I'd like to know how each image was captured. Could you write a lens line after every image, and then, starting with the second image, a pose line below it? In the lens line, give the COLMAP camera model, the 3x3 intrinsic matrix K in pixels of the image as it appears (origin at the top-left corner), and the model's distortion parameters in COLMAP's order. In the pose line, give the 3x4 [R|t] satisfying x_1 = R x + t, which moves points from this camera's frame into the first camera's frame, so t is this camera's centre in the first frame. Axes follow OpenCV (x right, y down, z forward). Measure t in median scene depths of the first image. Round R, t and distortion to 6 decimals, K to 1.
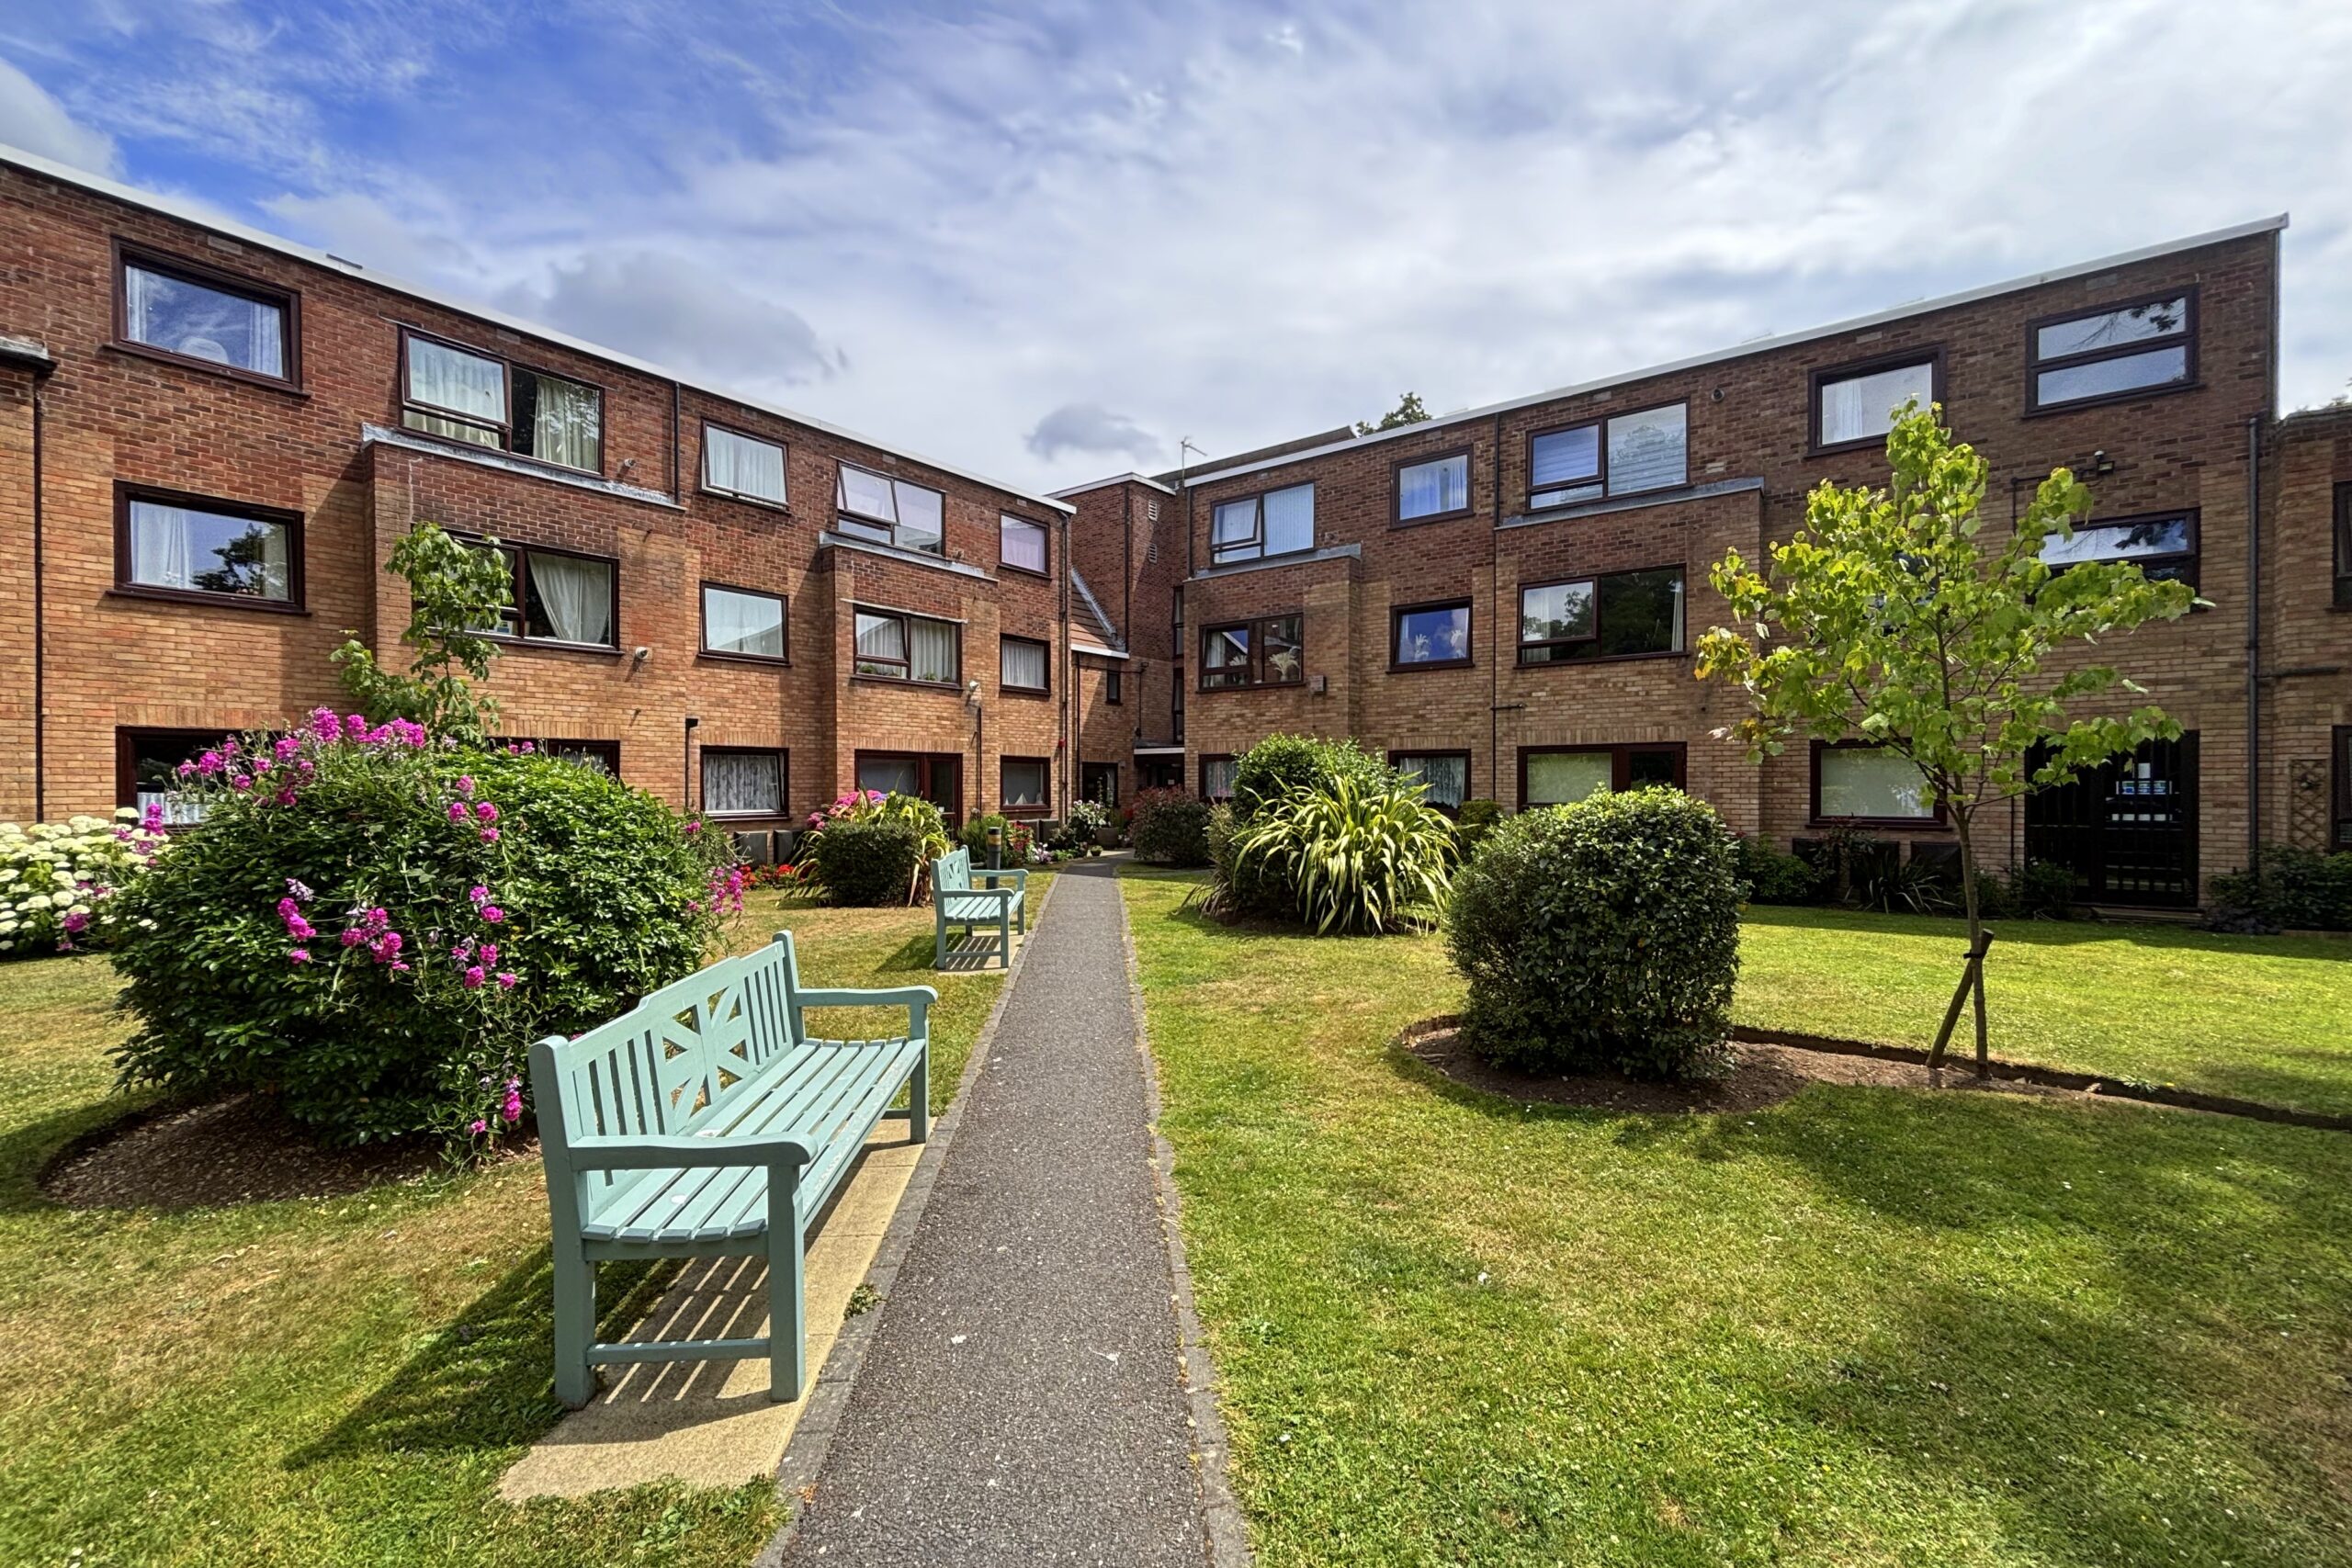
lens RADIAL K [[972.4, 0, 1184.3], [0, 972.4, 795.6], [0, 0, 1]] dist [-0.000408, 0.001055]
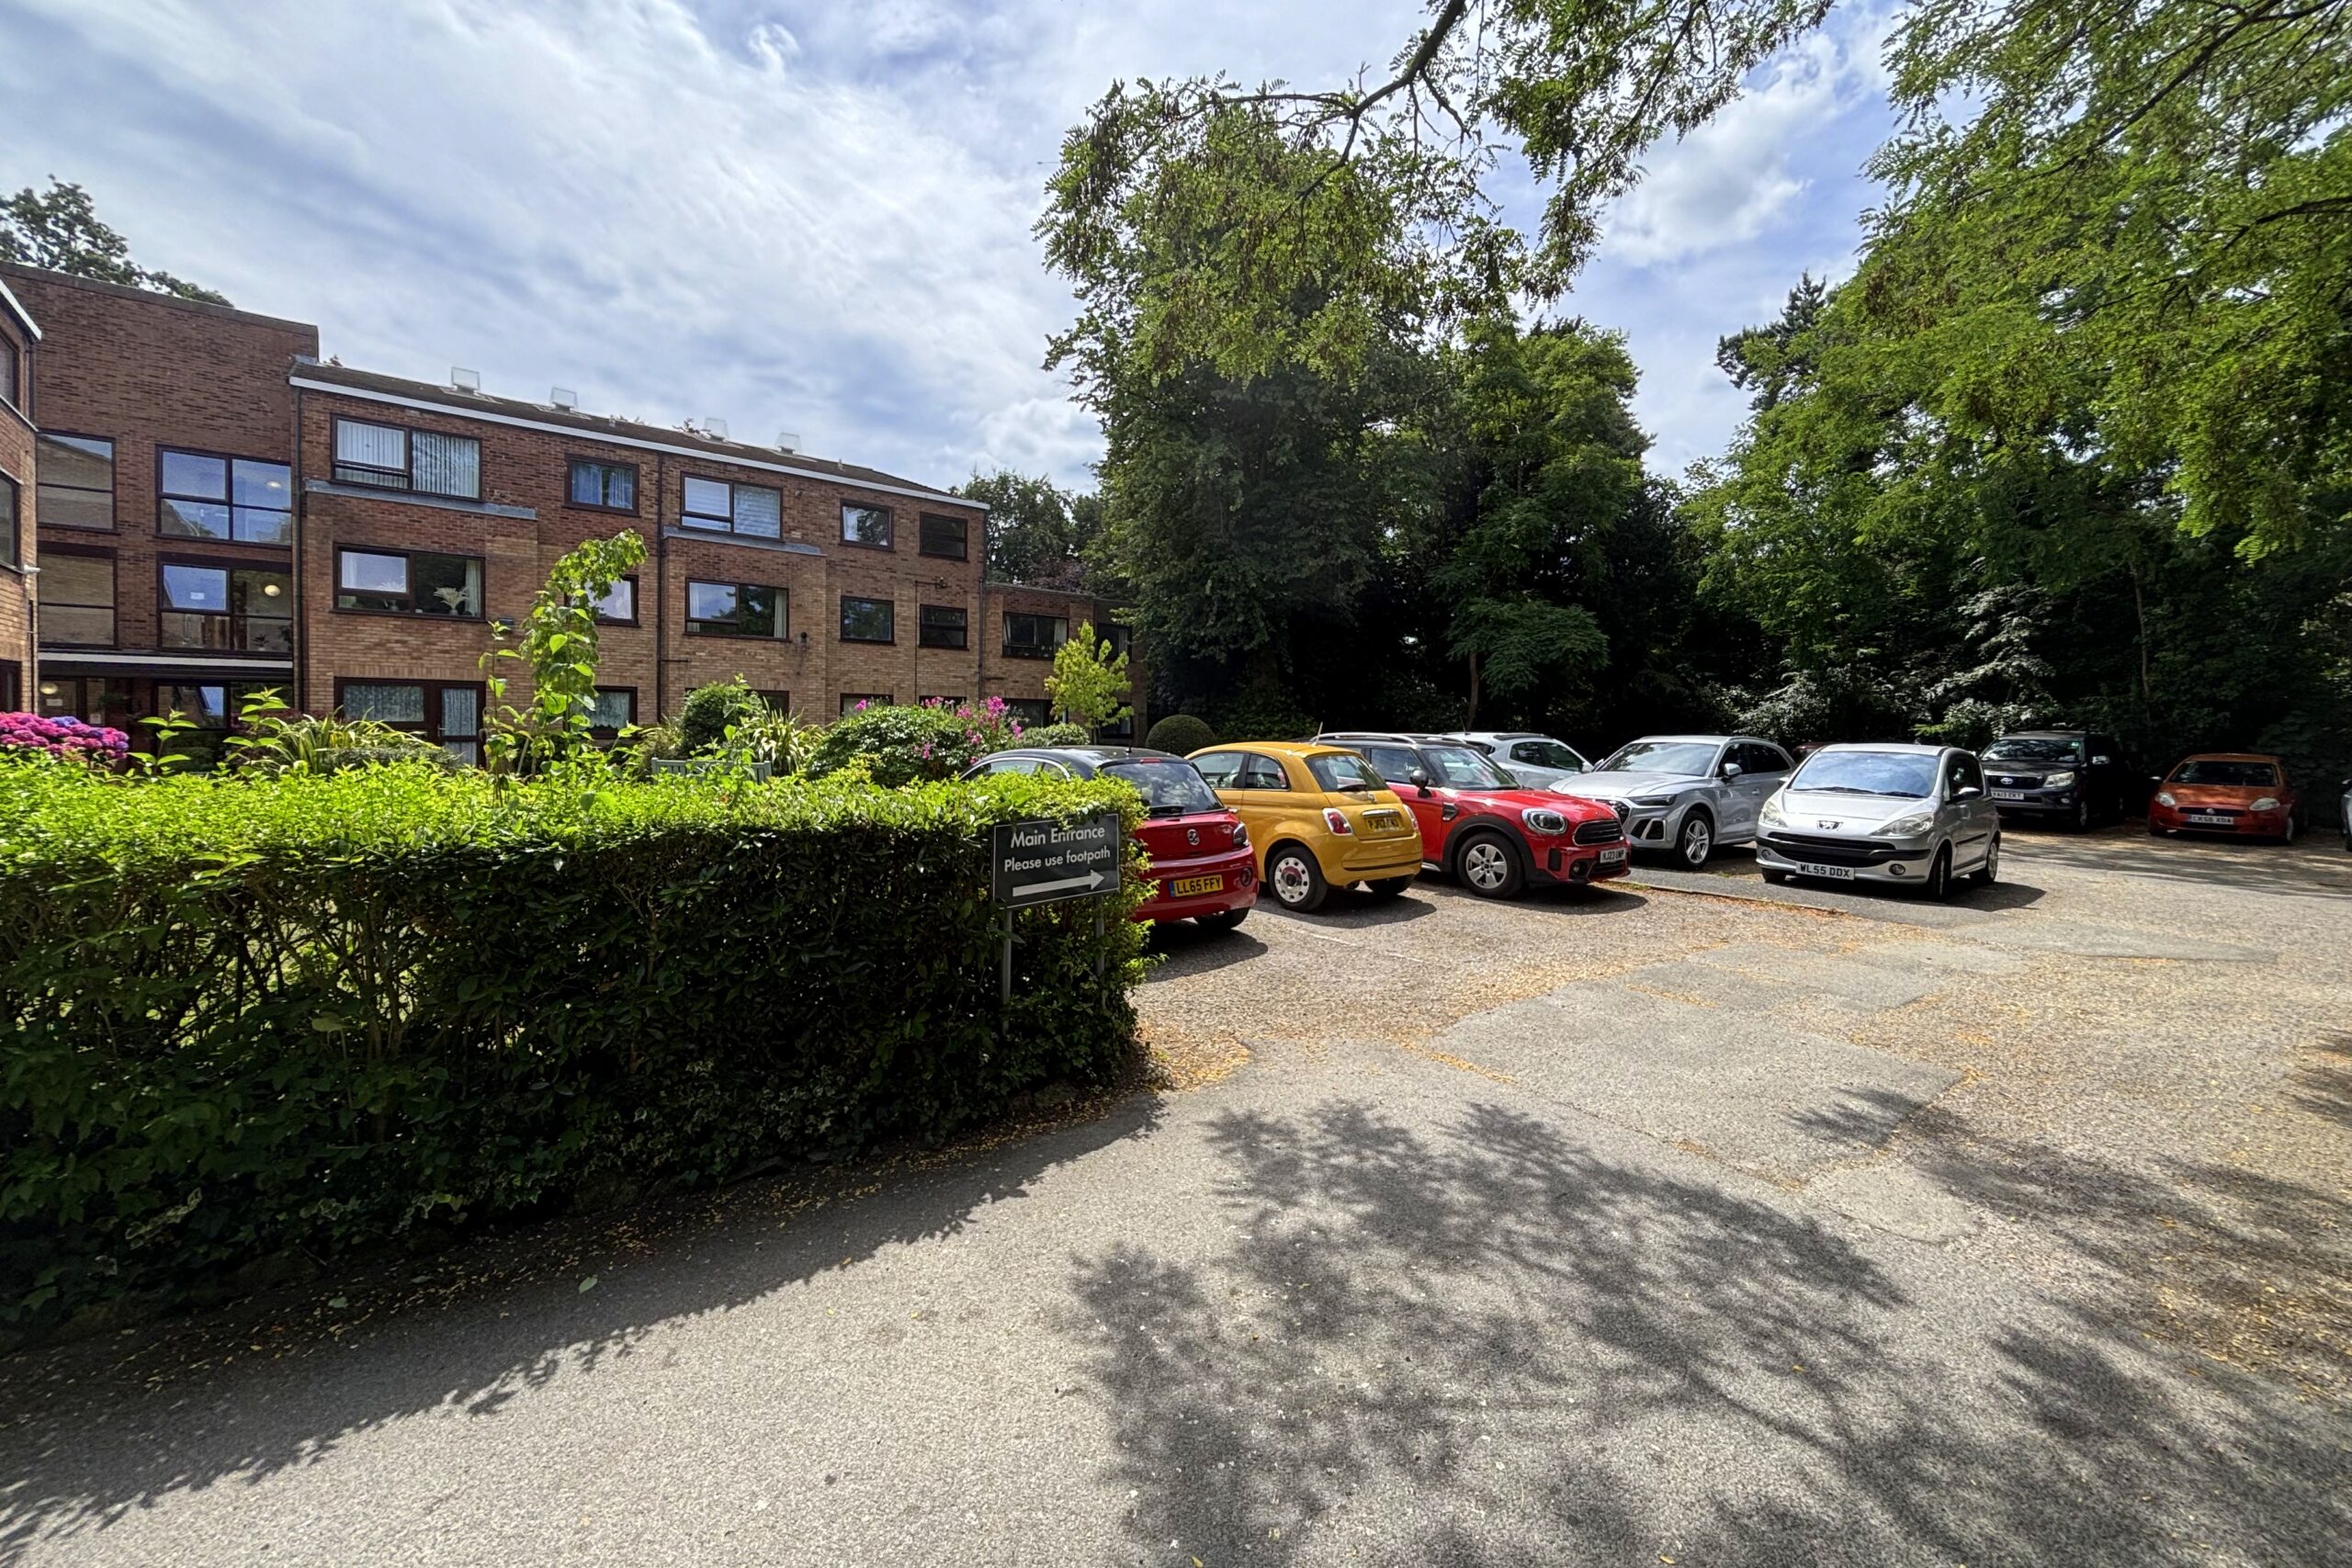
lens RADIAL K [[972.4, 0, 1178.5], [0, 972.4, 772.6], [0, 0, 1]] dist [-0.000408, 0.001055]
pose [[0.183171, -0.051069, 0.981754, -0.960086], [-0.012569, 0.998446, 0.054283, -0.011698], [-0.983001, -0.022283, 0.182244, -0.007138]]
